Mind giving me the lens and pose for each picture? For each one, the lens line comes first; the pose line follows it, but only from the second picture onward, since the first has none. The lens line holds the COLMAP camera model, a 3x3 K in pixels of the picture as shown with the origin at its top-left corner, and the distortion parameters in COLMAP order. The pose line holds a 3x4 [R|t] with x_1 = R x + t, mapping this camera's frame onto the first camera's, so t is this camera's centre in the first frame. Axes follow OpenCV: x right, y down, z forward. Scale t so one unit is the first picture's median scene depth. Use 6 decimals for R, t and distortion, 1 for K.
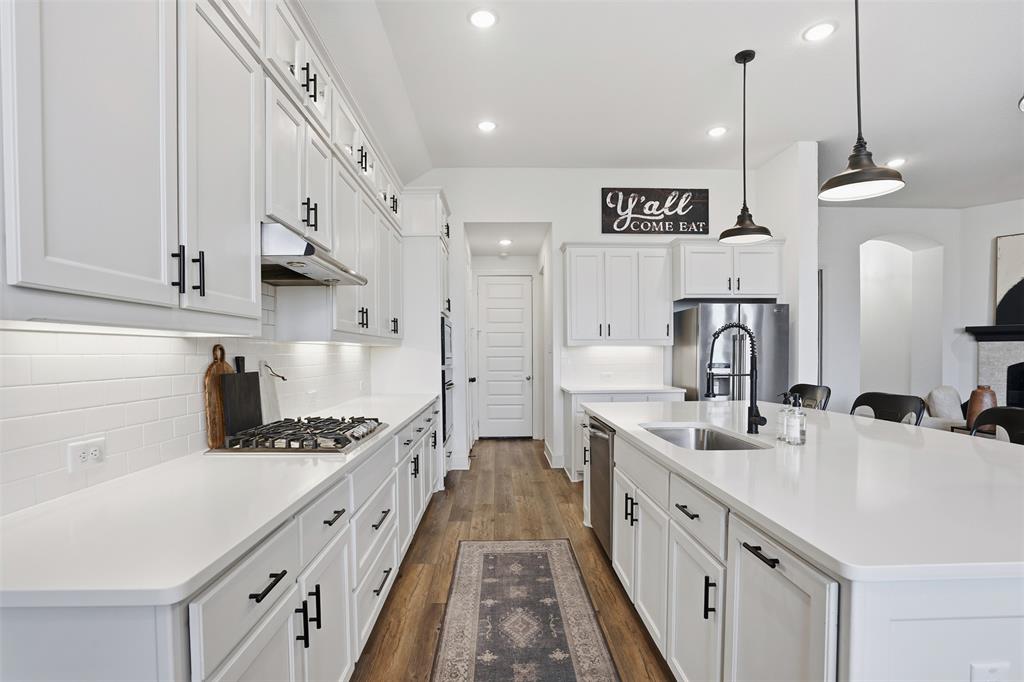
lens RADIAL K [[477.5, 0, 503.9], [0, 477.5, 364.1], [0, 0, 1]] dist [-0.060648, 0.020962]
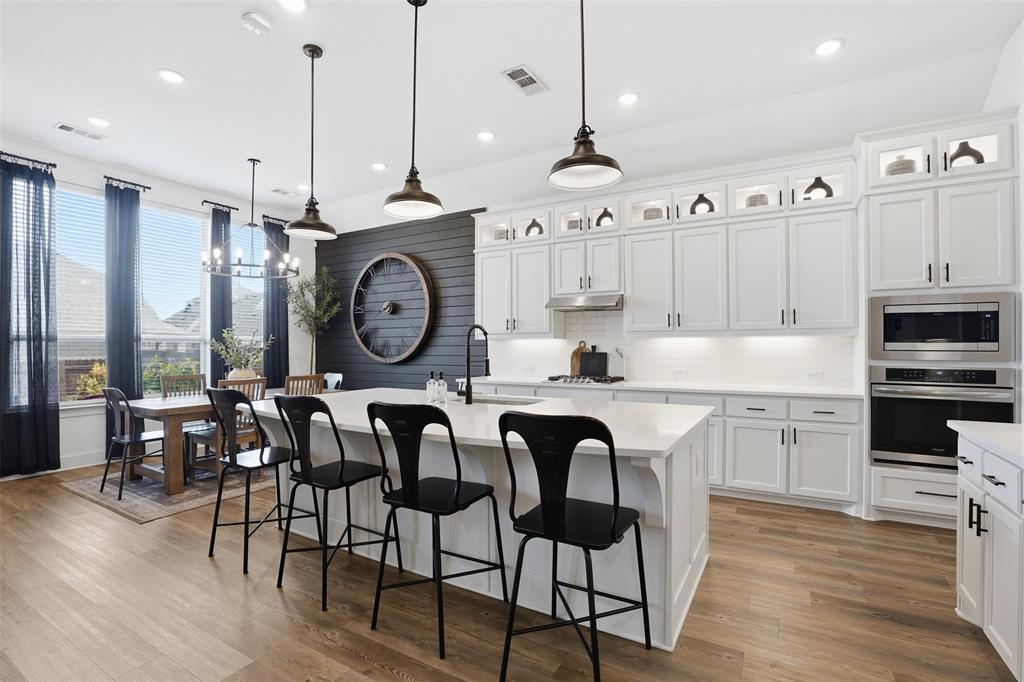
lens RADIAL K [[477.5, 0, 504.5], [0, 477.5, 345.1], [0, 0, 1]] dist [-0.060648, 0.020962]
pose [[-0.521125, 0.007301, -0.853449, 0.775315], [-0.013966, 0.999757, 0.017080, -0.024182], [0.853366, 0.020820, -0.520896, 0.837678]]
